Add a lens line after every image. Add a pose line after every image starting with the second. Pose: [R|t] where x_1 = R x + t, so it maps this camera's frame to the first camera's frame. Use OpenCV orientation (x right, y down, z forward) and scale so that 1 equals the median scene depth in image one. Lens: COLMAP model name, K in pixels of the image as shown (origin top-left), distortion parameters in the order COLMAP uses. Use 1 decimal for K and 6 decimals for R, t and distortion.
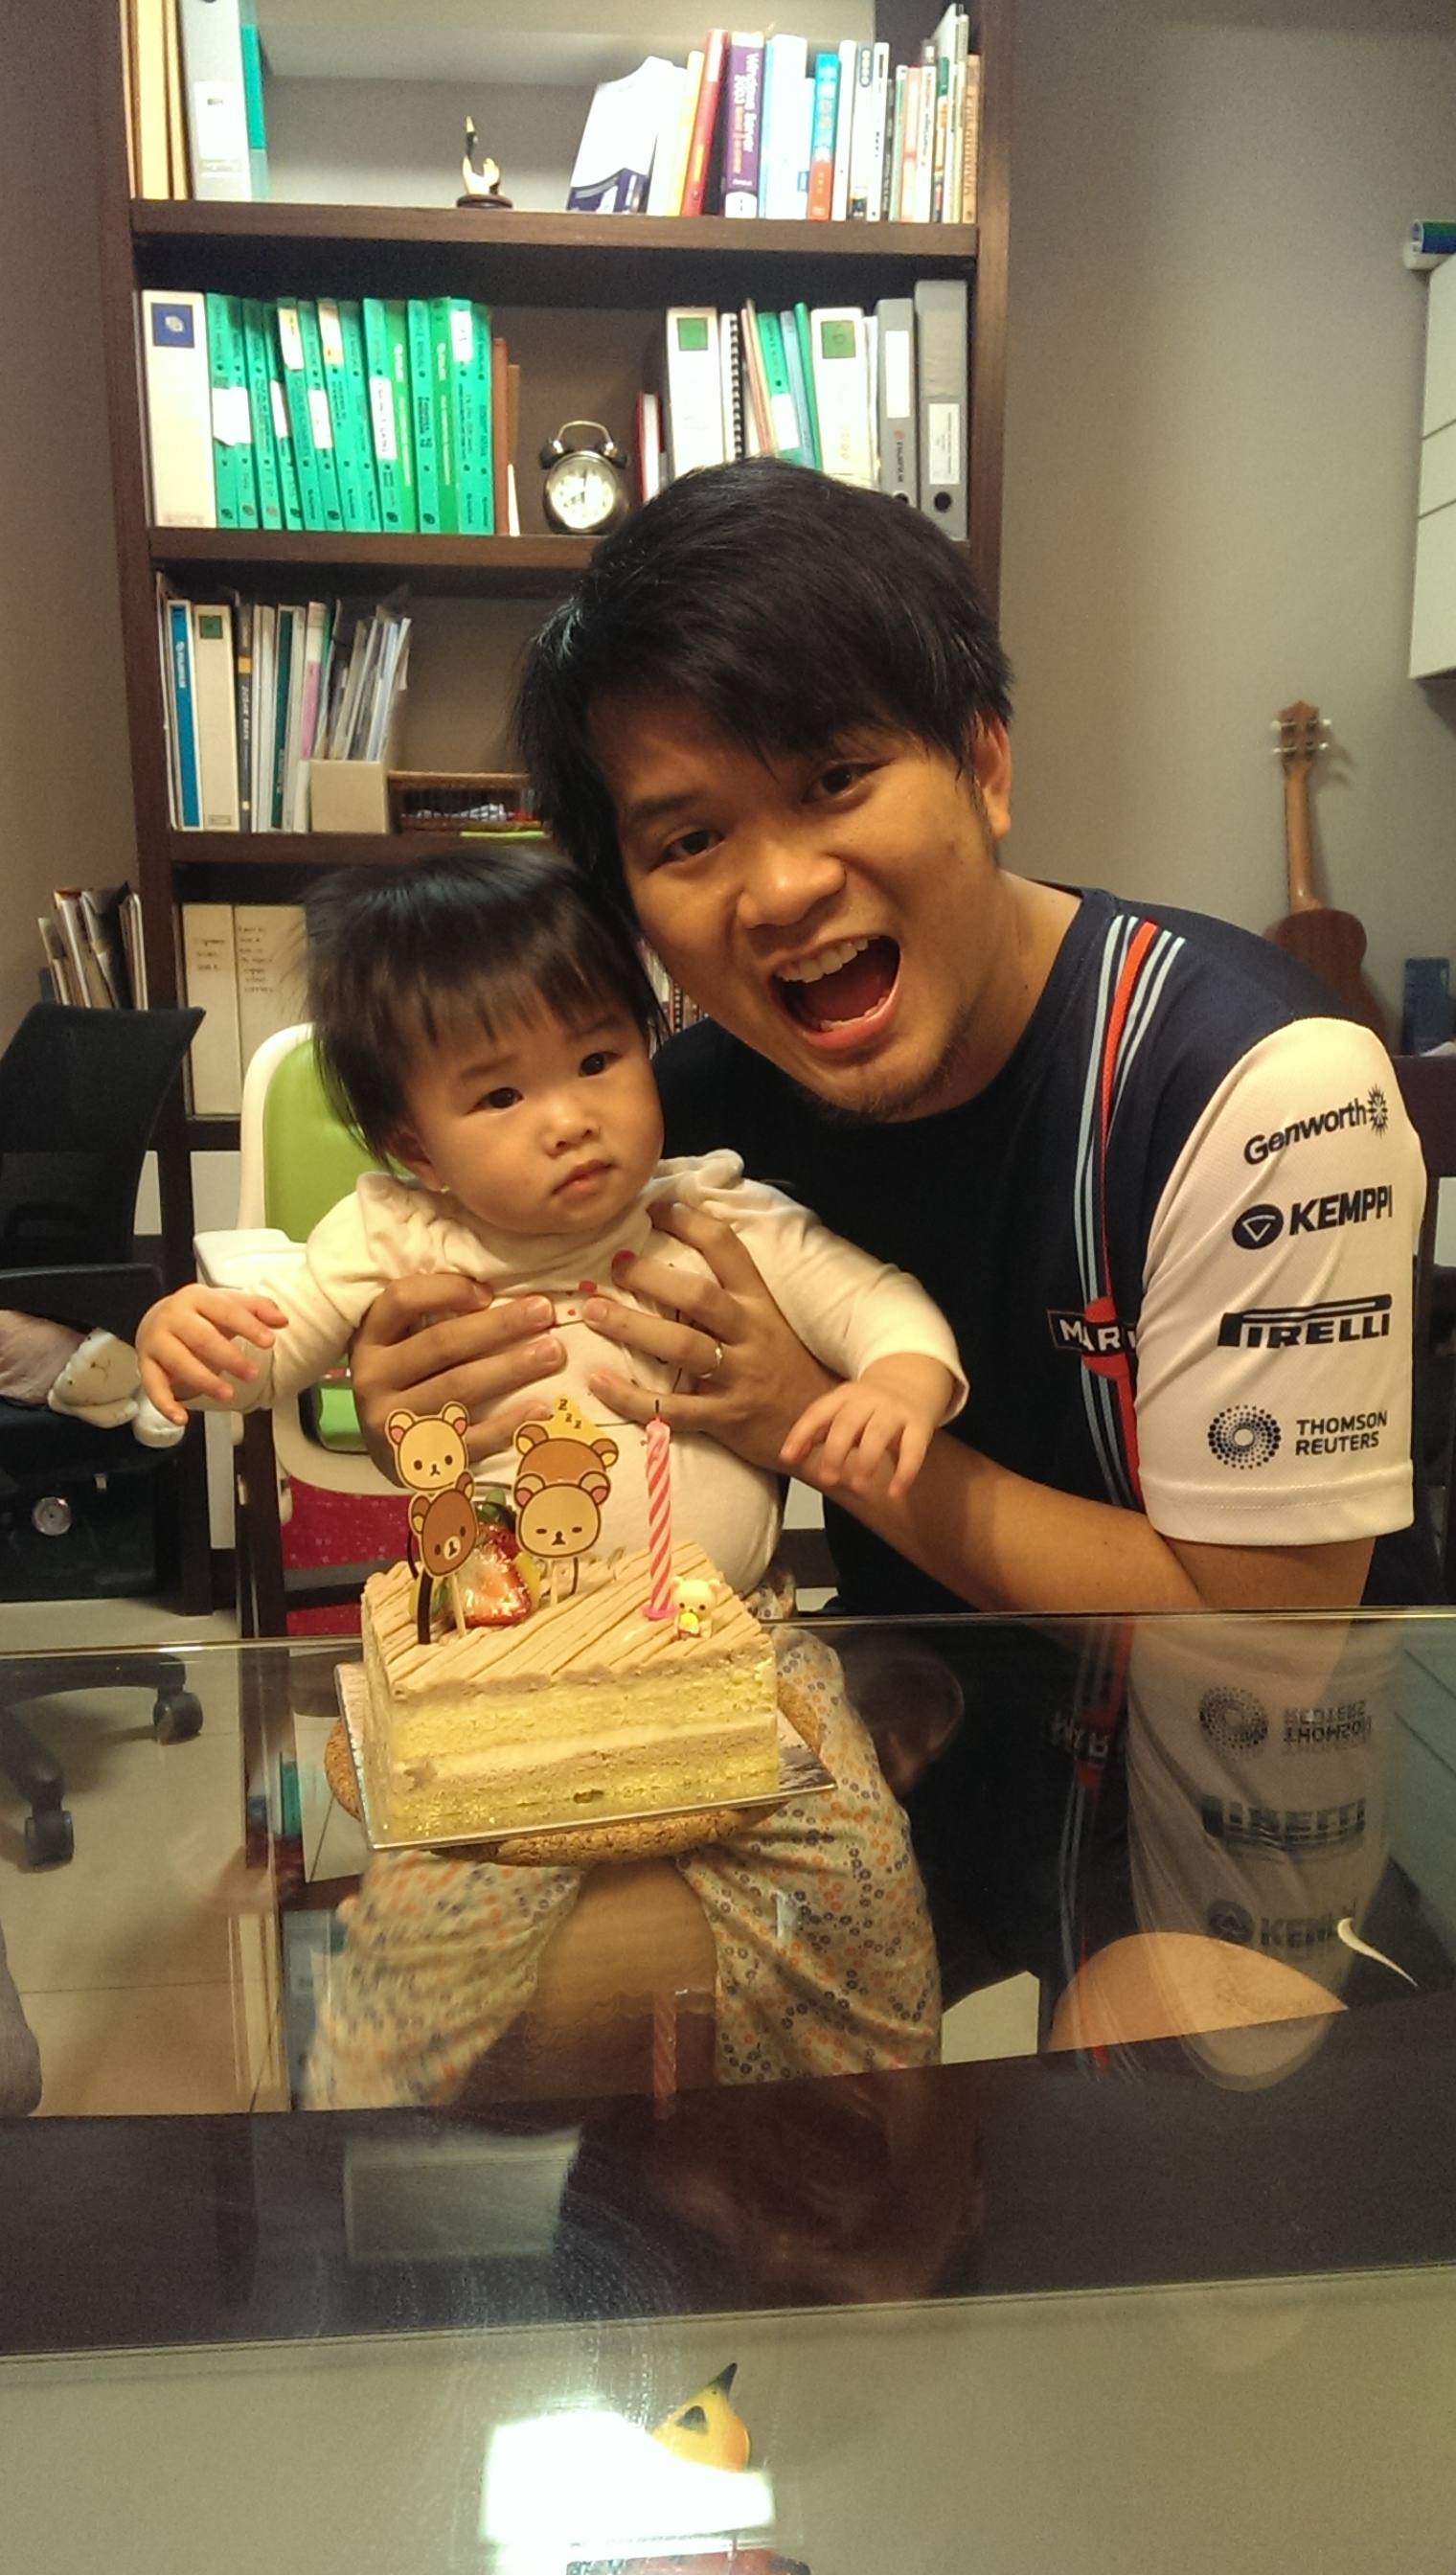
lens RADIAL K [[1958.1, 0, 741.2], [0, 1958.1, 1298.0], [0, 0, 1]] dist [0.036895, 0.000664]
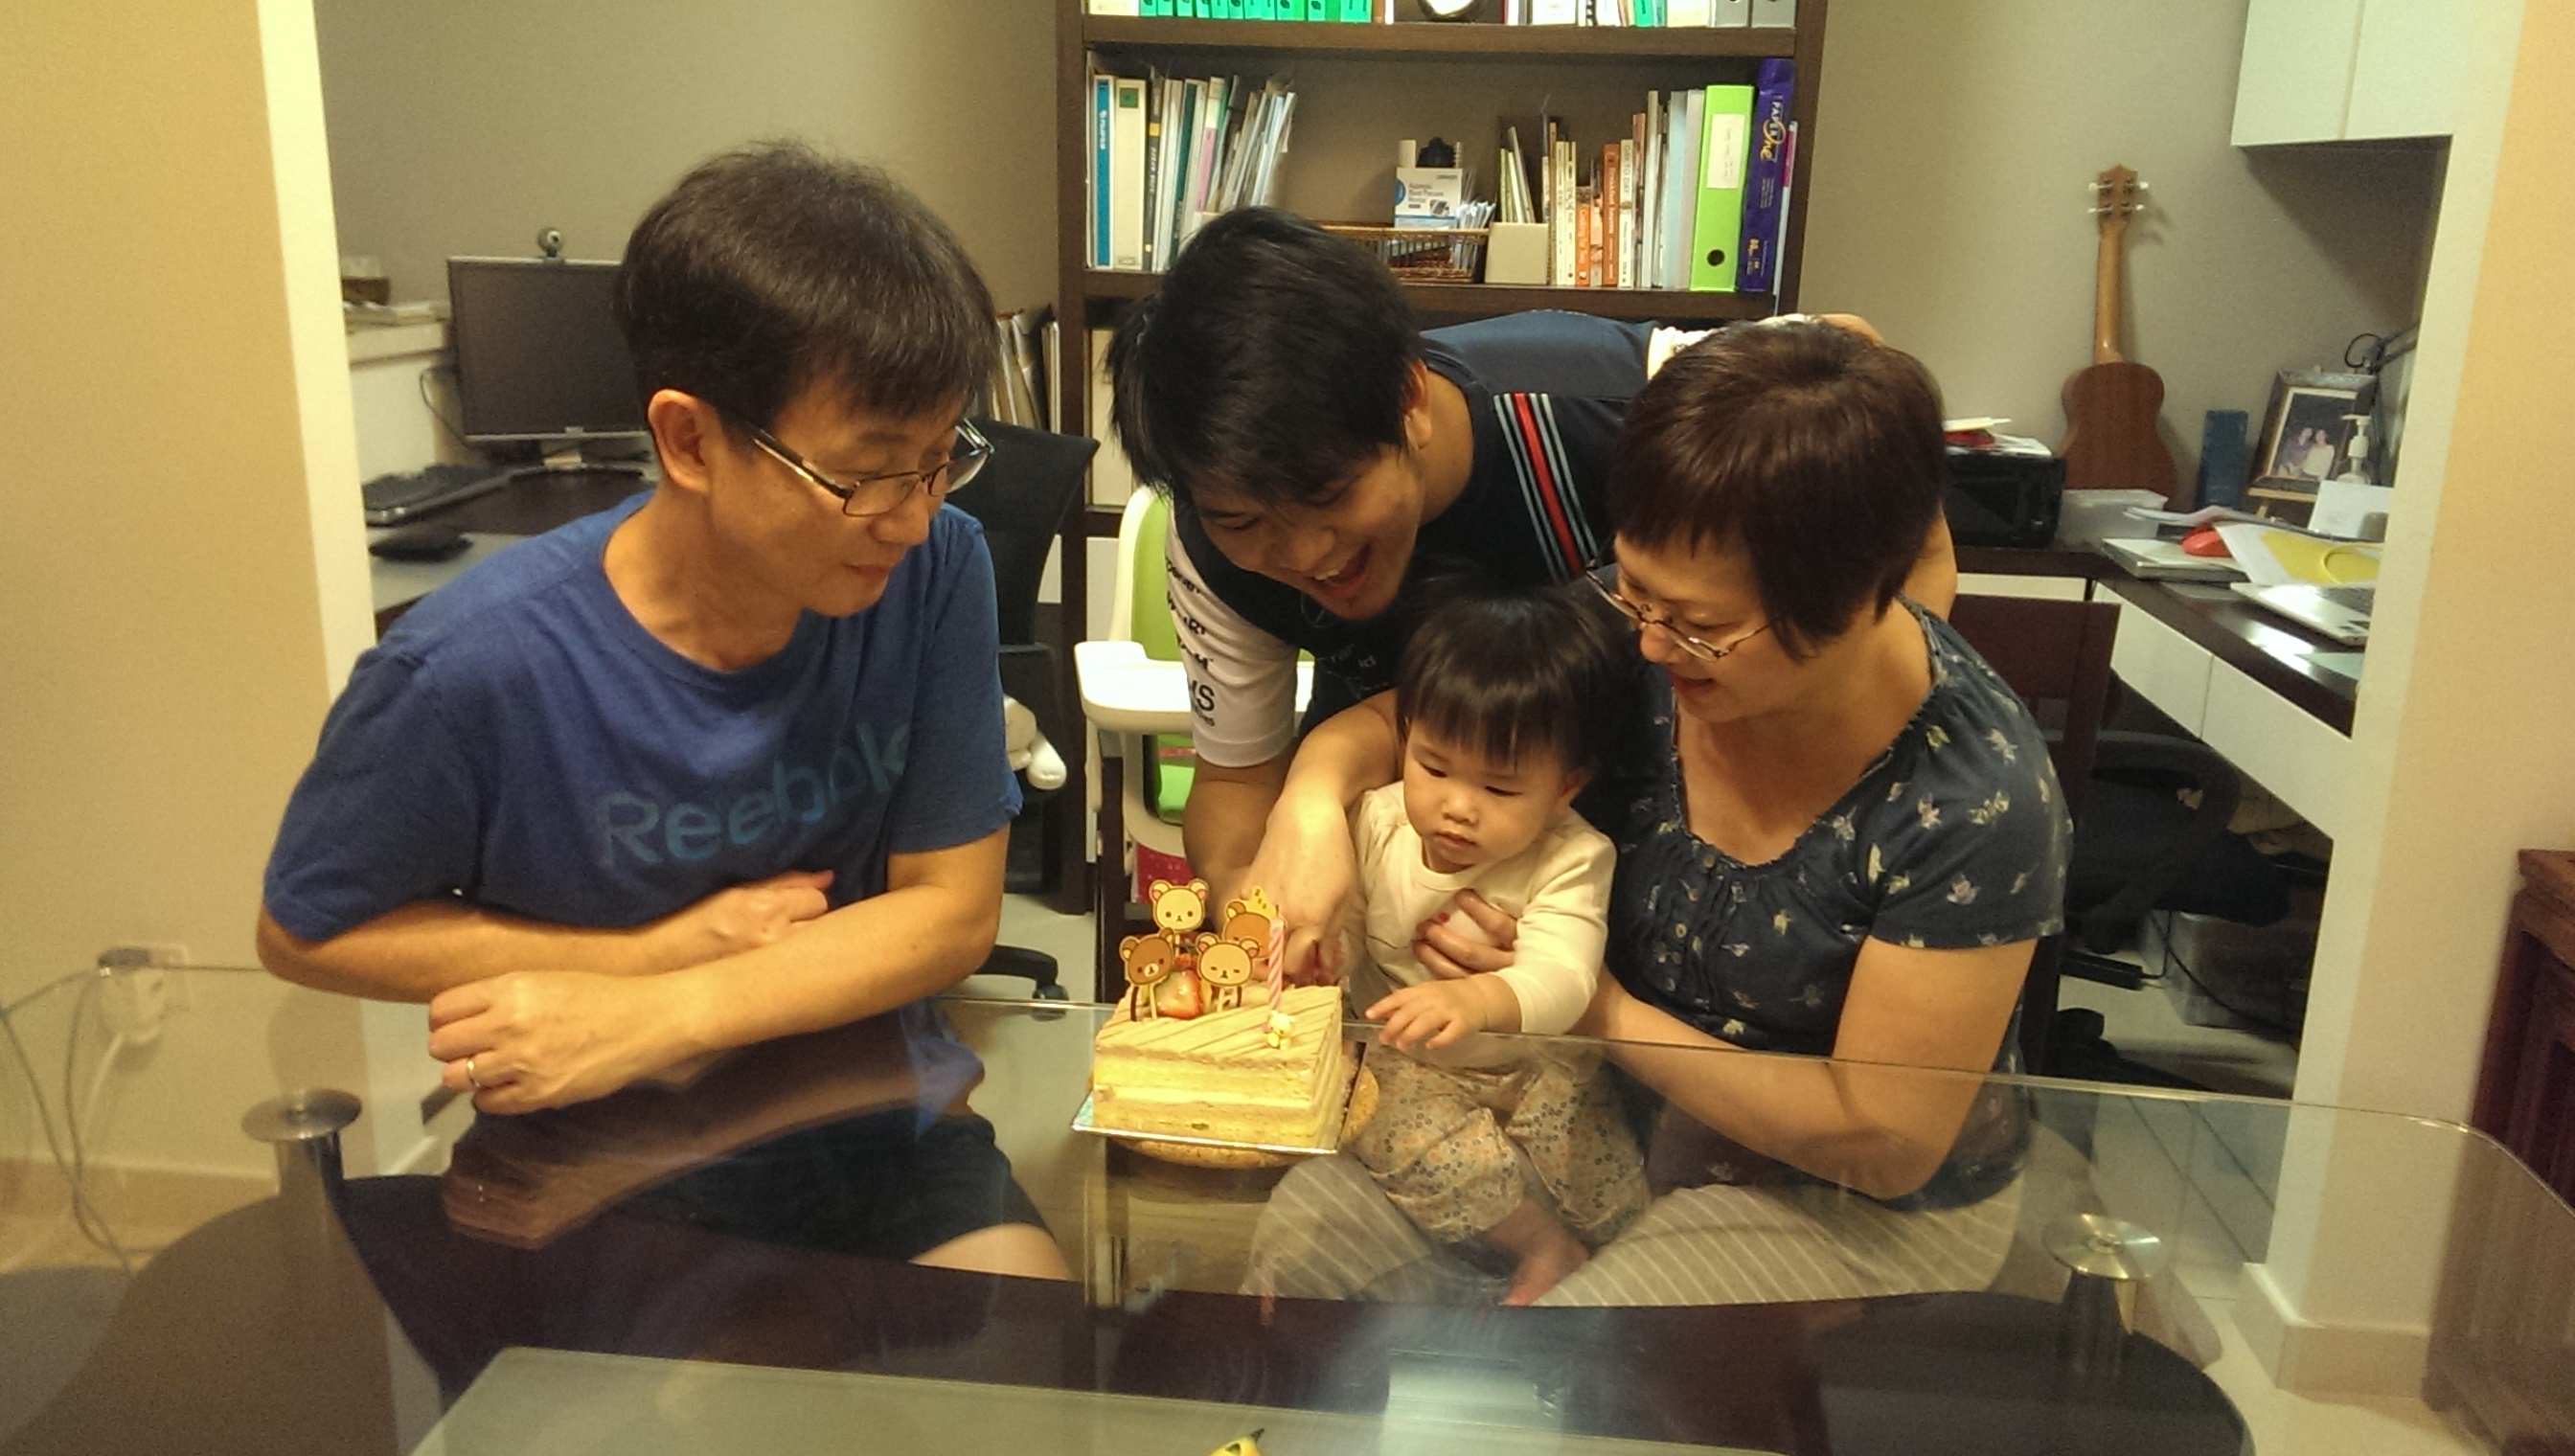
lens RADIAL K [[1958.1, 0, 1278.8], [0, 1958.1, 718.1], [0, 0, 1]] dist [0.036895, 0.000664]
pose [[0.980749, 0.073692, -0.180833, 0.059580], [-0.062811, 0.995894, 0.065184, -0.051674], [0.184894, -0.052571, 0.981351, -0.159610]]
